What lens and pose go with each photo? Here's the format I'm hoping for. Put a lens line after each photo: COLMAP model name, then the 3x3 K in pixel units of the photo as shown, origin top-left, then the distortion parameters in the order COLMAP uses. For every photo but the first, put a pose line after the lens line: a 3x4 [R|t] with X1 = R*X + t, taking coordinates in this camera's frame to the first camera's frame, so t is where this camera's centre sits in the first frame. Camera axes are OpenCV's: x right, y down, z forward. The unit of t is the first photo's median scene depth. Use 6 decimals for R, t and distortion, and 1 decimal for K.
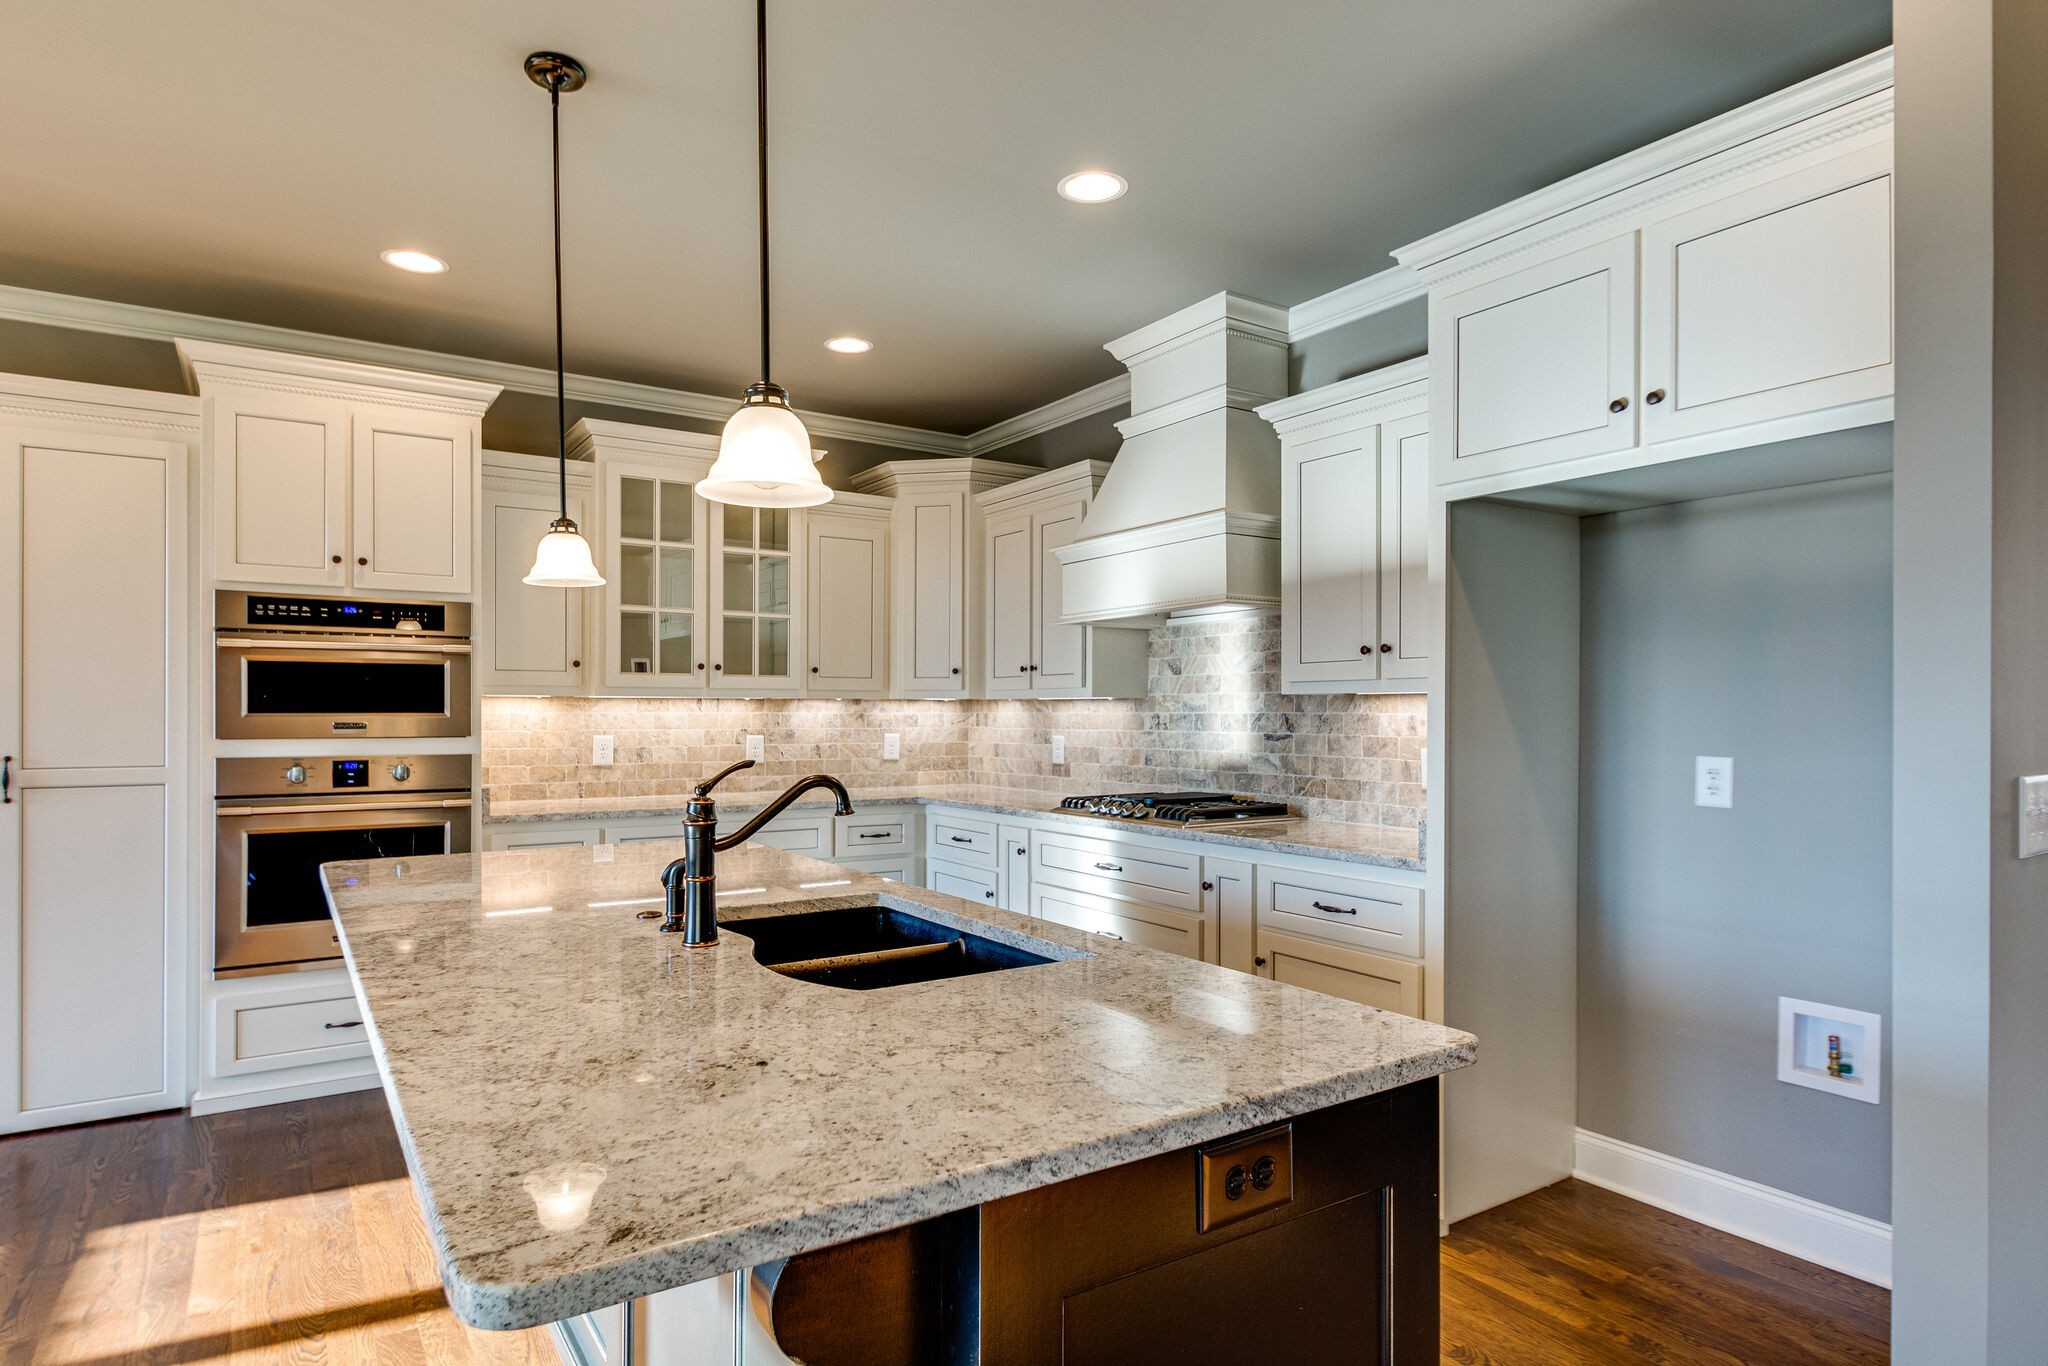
lens RADIAL K [[1064.0, 0, 1017.5], [0, 1064.0, 705.0], [0, 0, 1]] dist [0.005171, 0.000676]
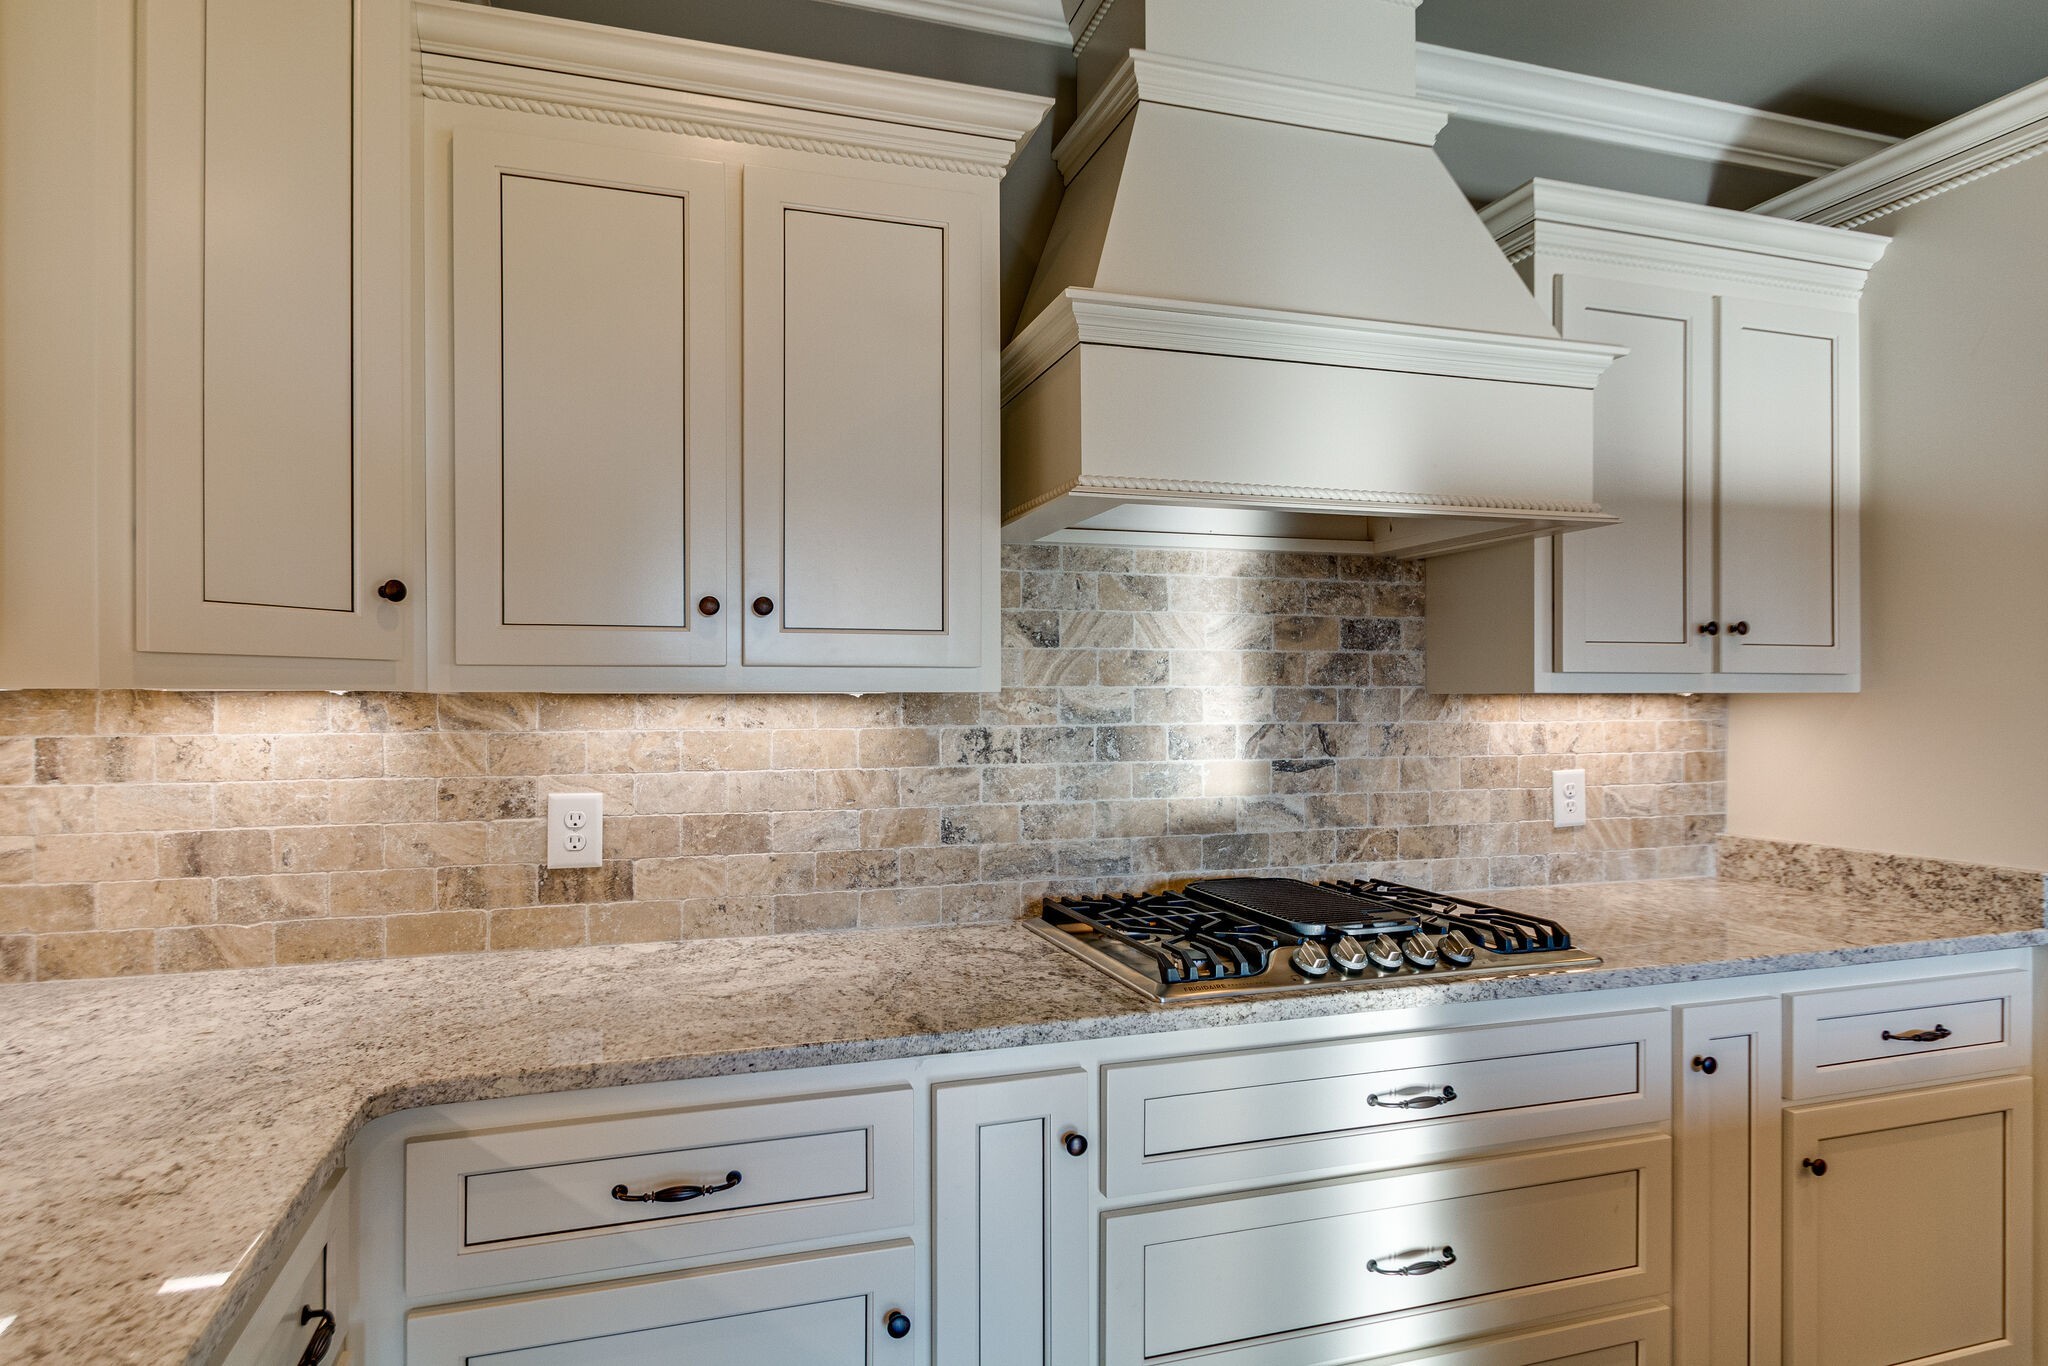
lens RADIAL K [[1064.0, 0, 1017.5], [0, 1064.0, 705.0], [0, 0, 1]] dist [0.005171, 0.000676]
pose [[0.303965, -0.005378, 0.952668, -0.338434], [-0.002729, 0.999975, 0.006516, -0.005497], [-0.952679, -0.004580, 0.303943, 0.940648]]
